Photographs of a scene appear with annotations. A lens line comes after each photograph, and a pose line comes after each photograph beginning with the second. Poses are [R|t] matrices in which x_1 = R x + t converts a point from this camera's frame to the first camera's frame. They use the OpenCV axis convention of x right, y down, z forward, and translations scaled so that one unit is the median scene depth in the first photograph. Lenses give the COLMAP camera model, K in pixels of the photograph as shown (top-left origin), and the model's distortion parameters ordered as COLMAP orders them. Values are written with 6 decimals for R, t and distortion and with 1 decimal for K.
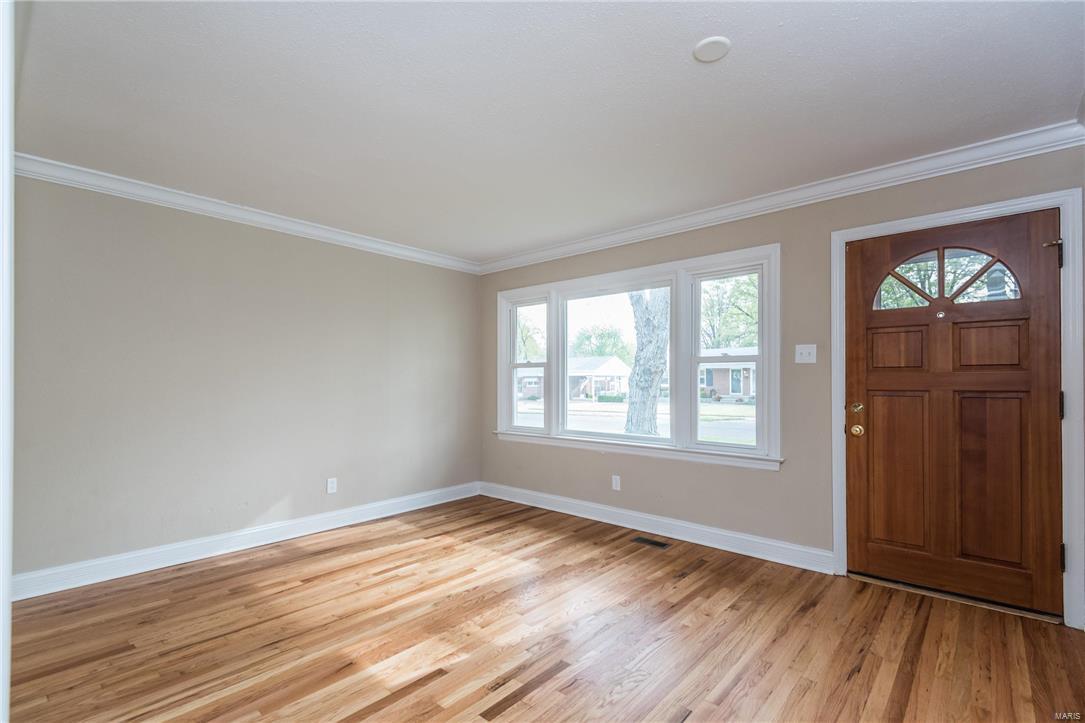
lens RADIAL K [[503.6, 0, 548.3], [0, 503.6, 367.9], [0, 0, 1]] dist [0.016938, -0.004065]
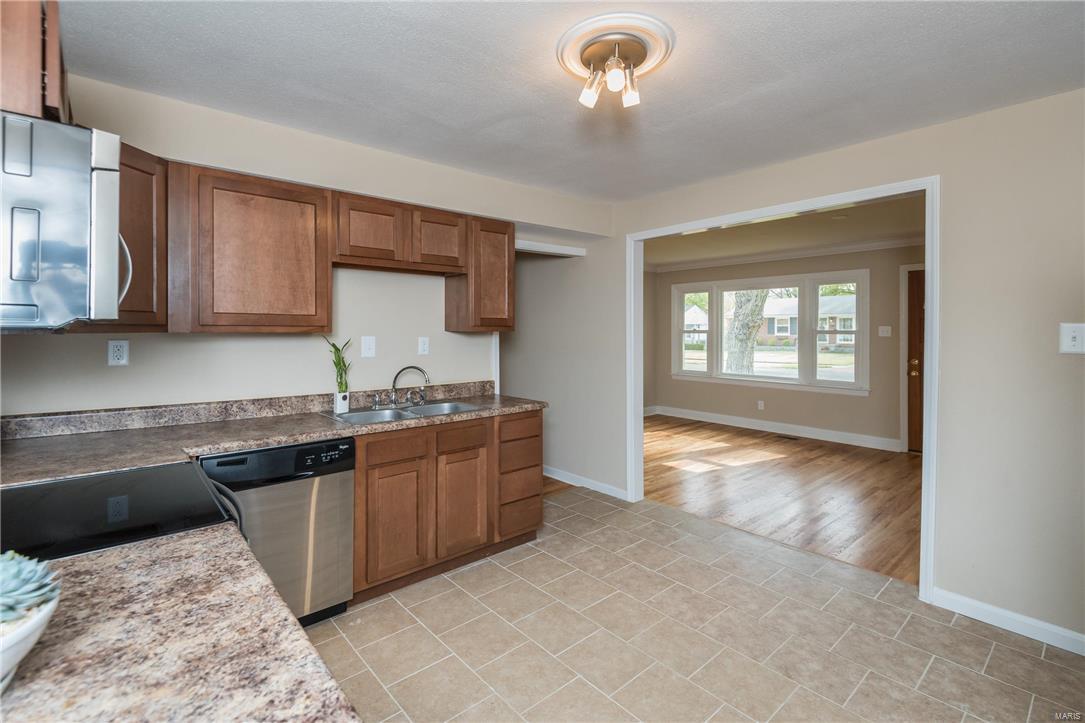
lens RADIAL K [[503.6, 0, 540.1], [0, 503.6, 322.4], [0, 0, 1]] dist [0.016938, -0.004065]
pose [[0.989131, -0.003438, -0.146995, -0.399551], [0.005731, 0.999868, 0.015174, -0.085454], [0.146924, -0.015851, 0.989021, -0.878443]]
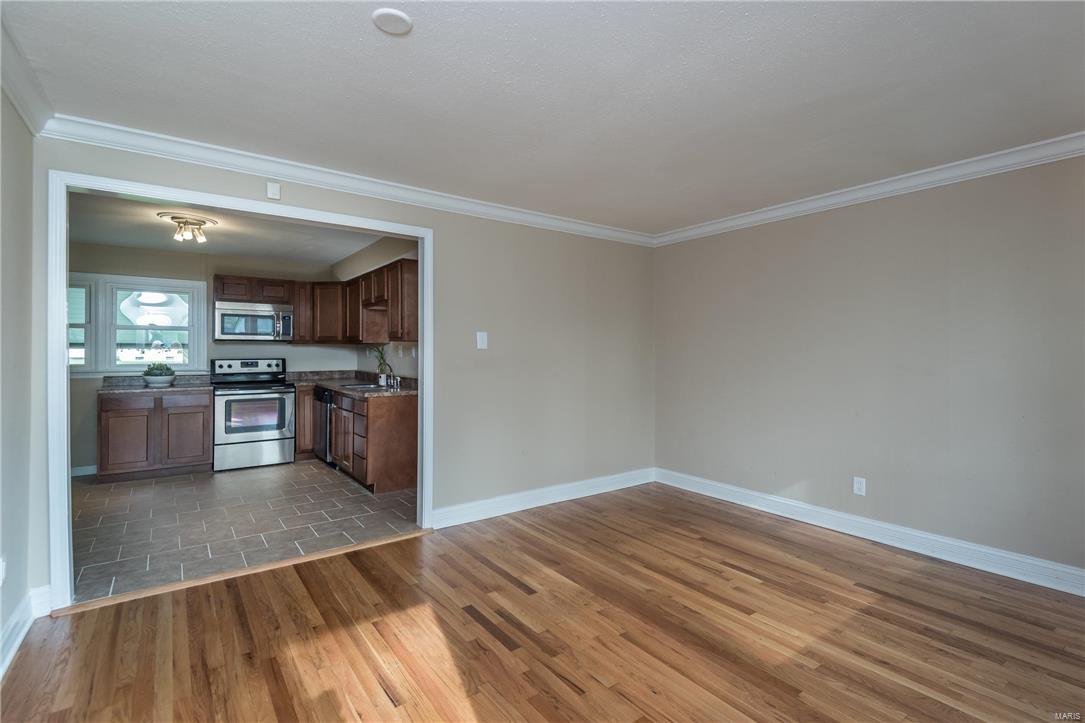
lens RADIAL K [[503.6, 0, 546.9], [0, 503.6, 351.1], [0, 0, 1]] dist [0.016938, -0.004065]
pose [[-0.218423, -0.002872, -0.975850, 0.631770], [0.025494, 0.999638, -0.008648, -0.003886], [0.975521, -0.026767, -0.218270, 0.808347]]
